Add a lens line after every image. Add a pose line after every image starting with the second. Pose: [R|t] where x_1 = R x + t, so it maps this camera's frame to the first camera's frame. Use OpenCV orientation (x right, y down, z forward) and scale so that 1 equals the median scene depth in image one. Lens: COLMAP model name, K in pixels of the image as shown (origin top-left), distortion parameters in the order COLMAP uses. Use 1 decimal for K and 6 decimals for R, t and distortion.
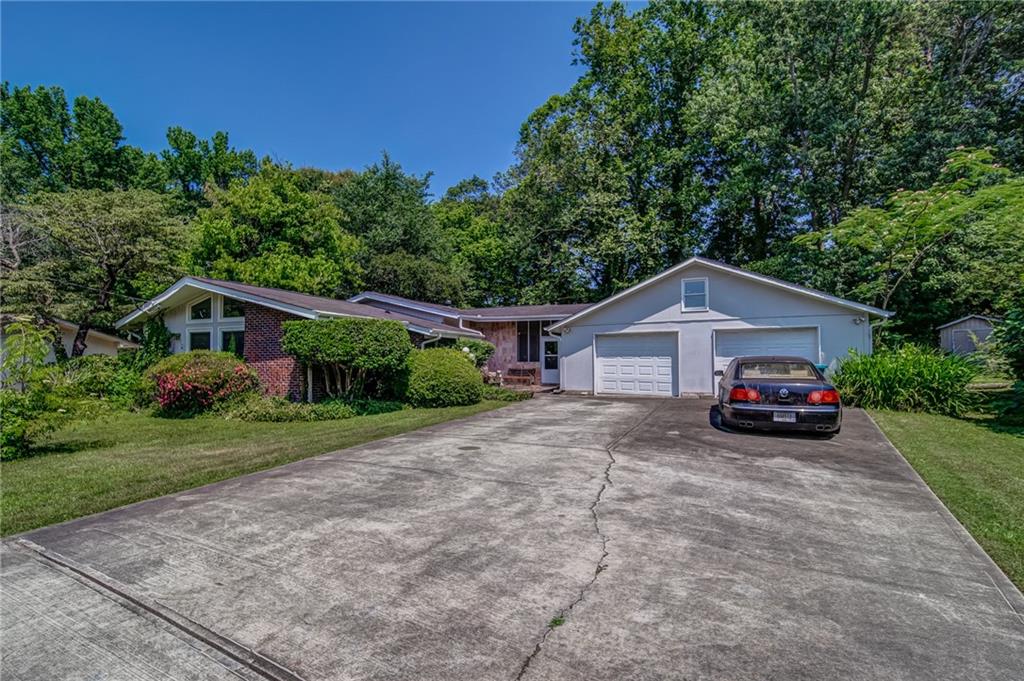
lens RADIAL K [[462.4, 0, 546.0], [0, 462.4, 343.6], [0, 0, 1]] dist [0.000653, 0.000019]
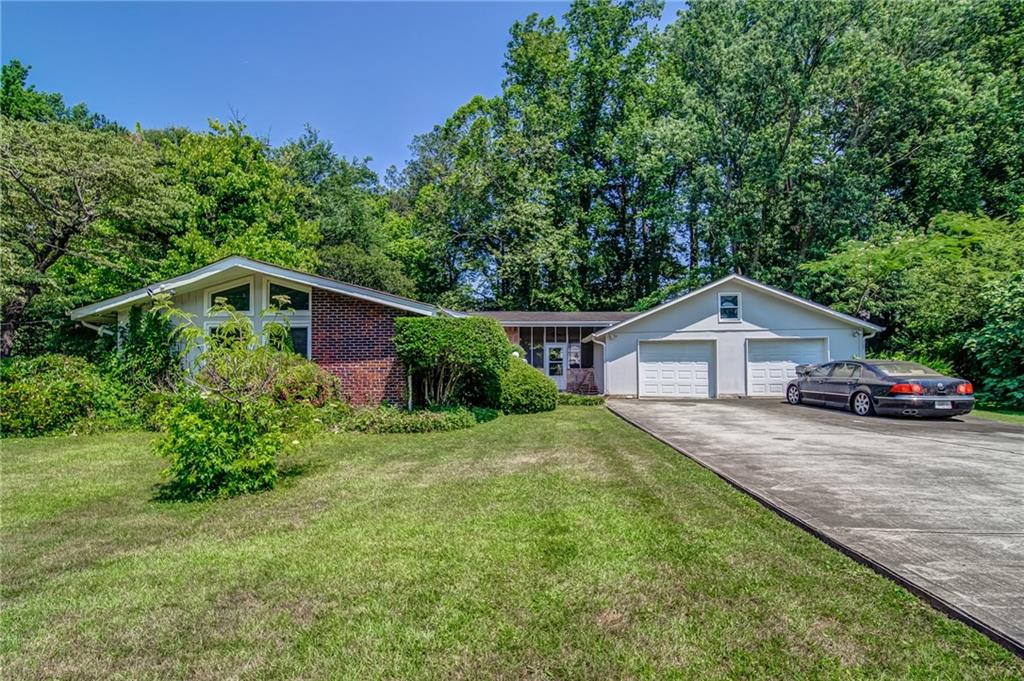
lens RADIAL K [[471.7, 0, 511.9], [0, 471.7, 362.4], [0, 0, 1]] dist [0.001414, -0.000029]
pose [[0.943339, 0.005709, 0.331781, -0.561731], [-0.010924, 0.999844, 0.013857, 0.018413], [-0.331651, -0.016696, 0.943255, 0.082096]]
